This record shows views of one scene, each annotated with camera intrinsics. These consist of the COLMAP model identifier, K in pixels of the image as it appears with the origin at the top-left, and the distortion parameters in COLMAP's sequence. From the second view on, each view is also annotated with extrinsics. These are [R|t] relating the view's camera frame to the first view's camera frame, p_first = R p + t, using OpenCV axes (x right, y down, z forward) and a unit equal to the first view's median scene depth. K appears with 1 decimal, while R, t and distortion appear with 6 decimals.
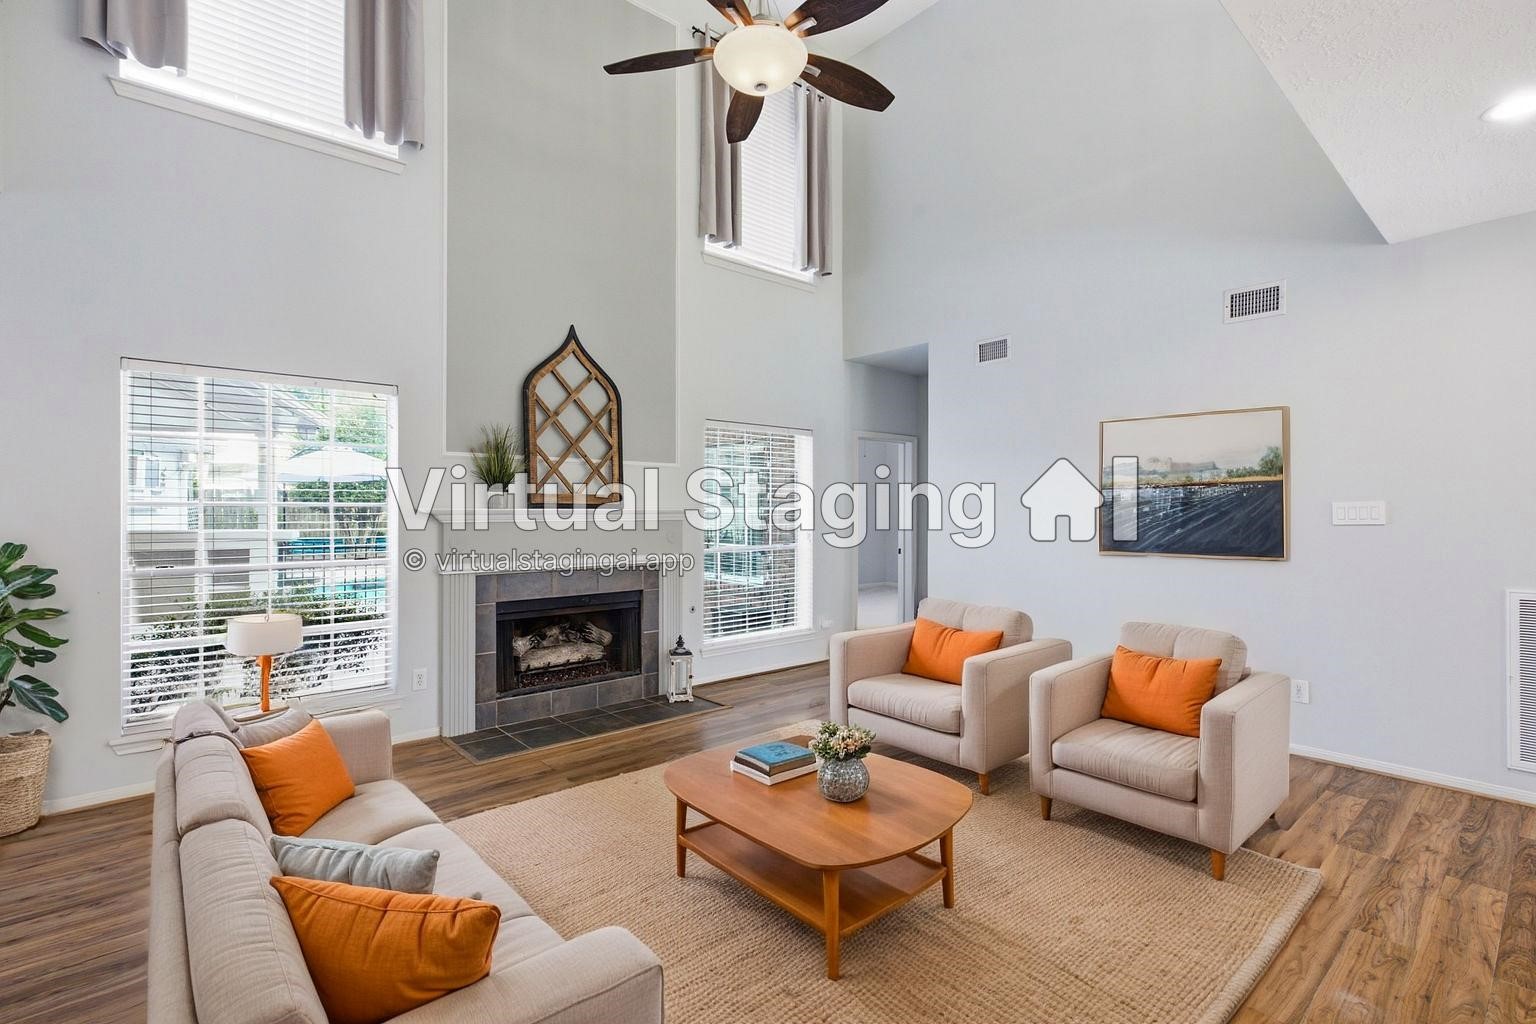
lens RADIAL K [[706.3, 0, 763.6], [0, 706.3, 505.6], [0, 0, 1]] dist [-0.000153, 0.000067]
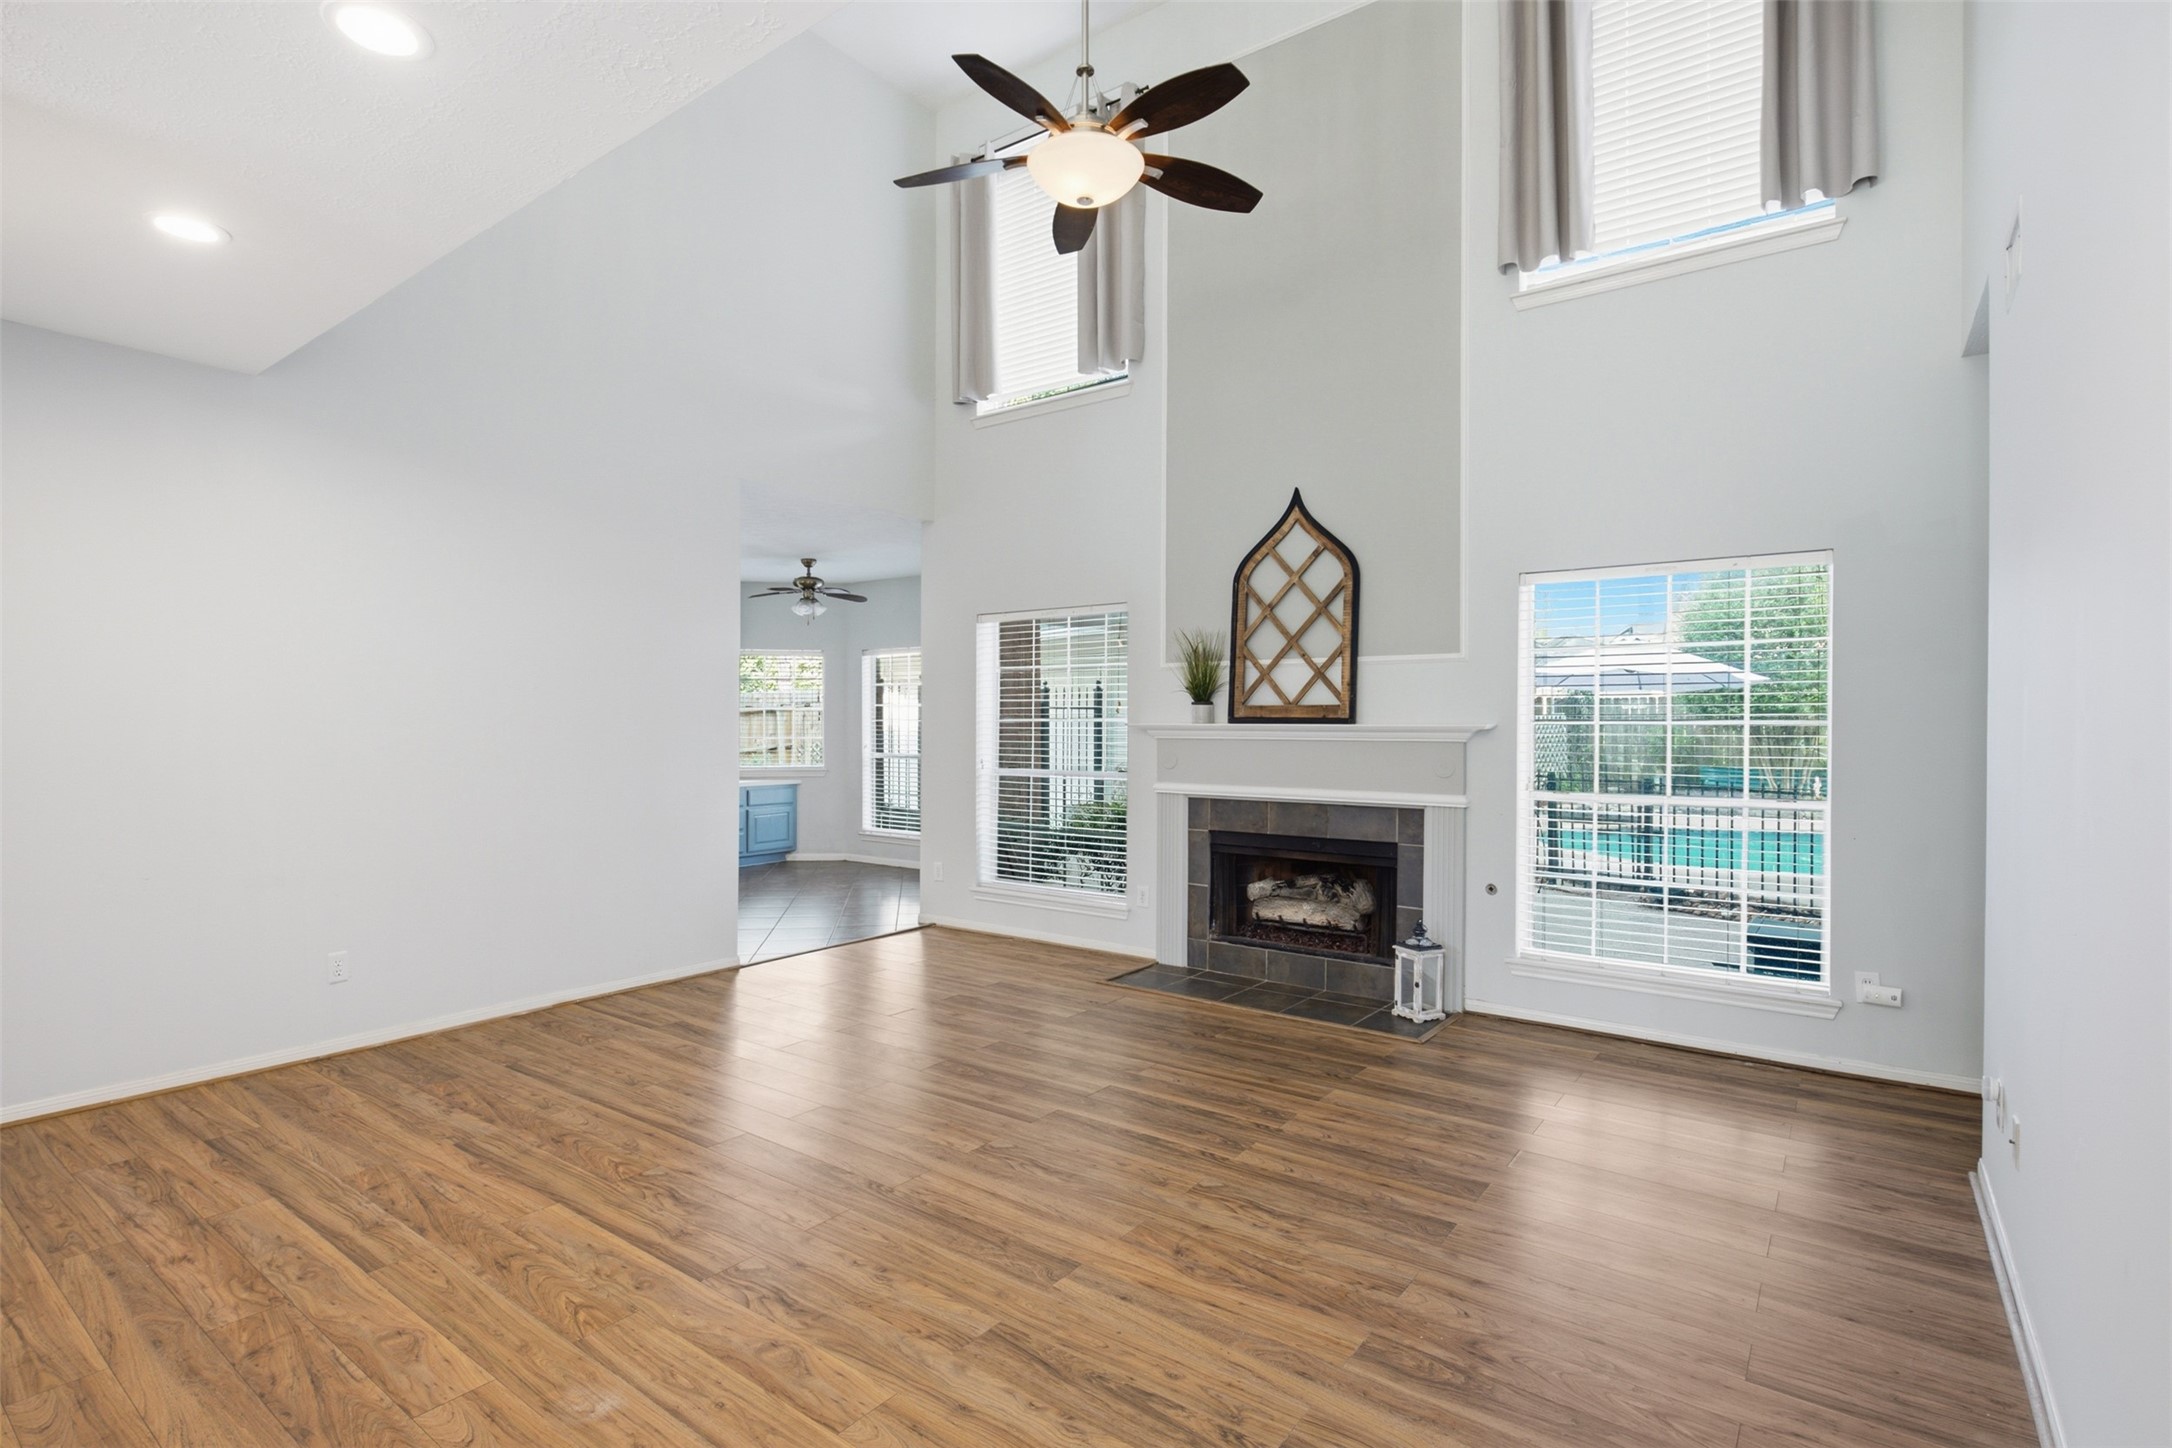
lens RADIAL K [[1050.9, 0, 1079.9], [0, 1050.9, 723.3], [0, 0, 1]] dist [-0.001055, 0.000073]
pose [[0.218385, -0.004129, -0.975854, 0.807978], [0.000968, 0.999991, -0.004015, 0.007882], [0.975862, -0.000068, 0.218387, 0.515634]]
